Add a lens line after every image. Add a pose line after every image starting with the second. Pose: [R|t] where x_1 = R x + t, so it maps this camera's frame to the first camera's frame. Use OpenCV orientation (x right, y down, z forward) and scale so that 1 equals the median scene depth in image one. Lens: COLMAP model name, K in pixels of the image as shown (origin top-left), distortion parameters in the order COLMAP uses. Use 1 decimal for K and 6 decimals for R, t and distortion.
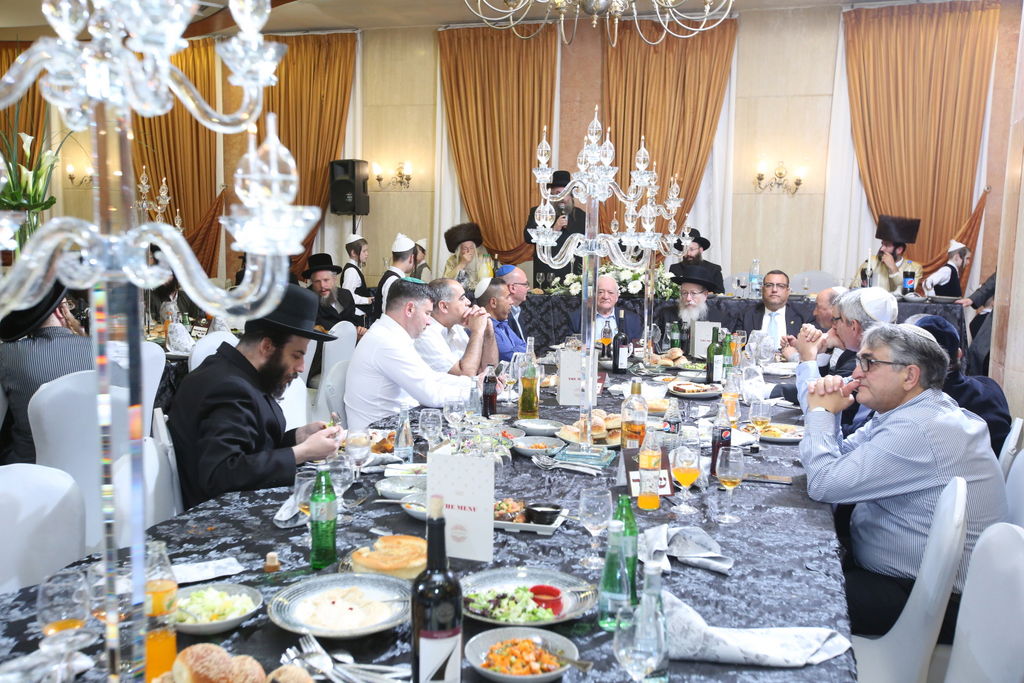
lens RADIAL K [[977.1, 0, 496.4], [0, 977.1, 344.8], [0, 0, 1]] dist [-0.001052, 0.148793]
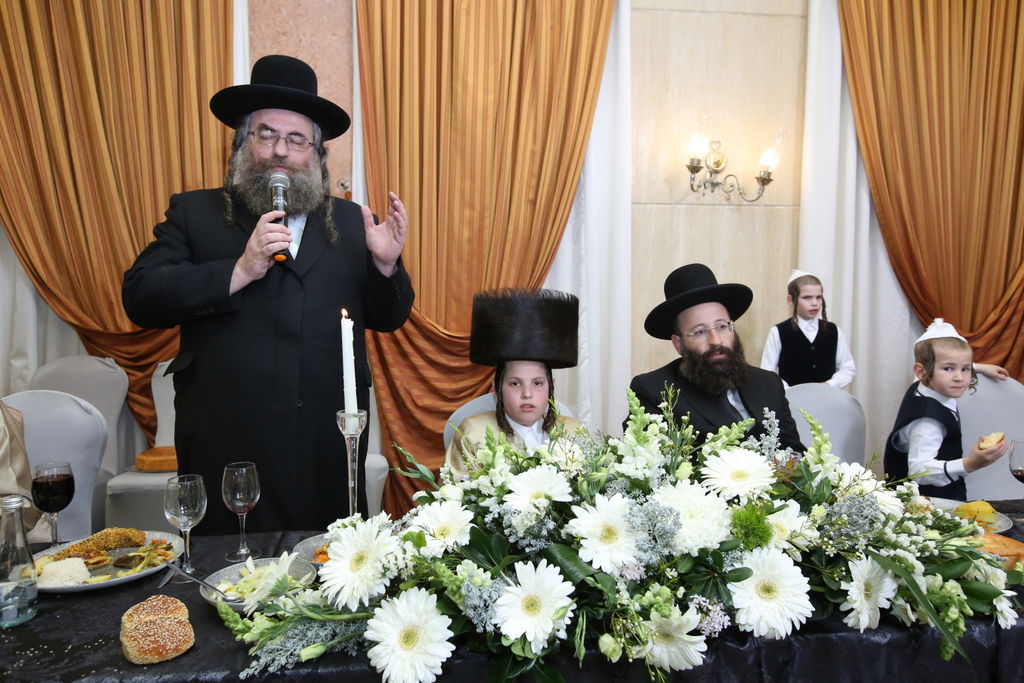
lens RADIAL K [[663.0, 0, 513.5], [0, 663.0, 324.1], [0, 0, 1]] dist [-0.000284, 0.001466]
pose [[0.906519, -0.040350, 0.420232, 0.053935], [0.063808, 0.997082, -0.041907, -0.100114], [-0.417315, 0.064804, 0.906448, 0.879871]]
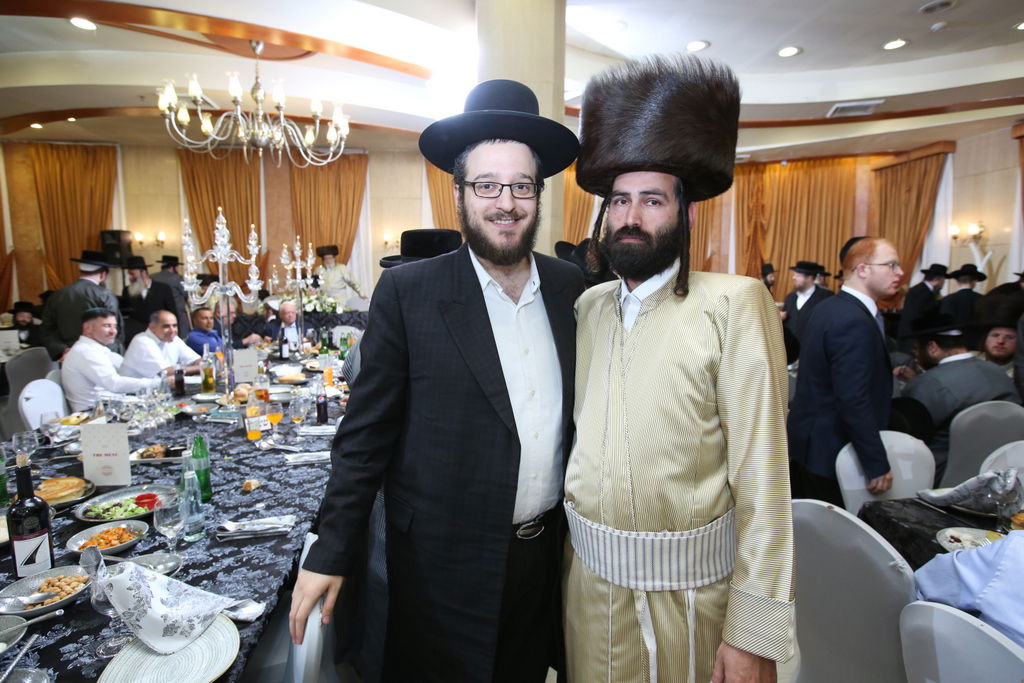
lens RADIAL K [[562.2, 0, 514.9], [0, 562.2, 339.0], [0, 0, 1]] dist [-0.037433, 0.026906]
pose [[0.909102, -0.064040, 0.411623, 0.059282], [0.061819, 0.997912, 0.018721, -0.000492], [-0.411962, 0.008427, 0.911162, -0.035868]]
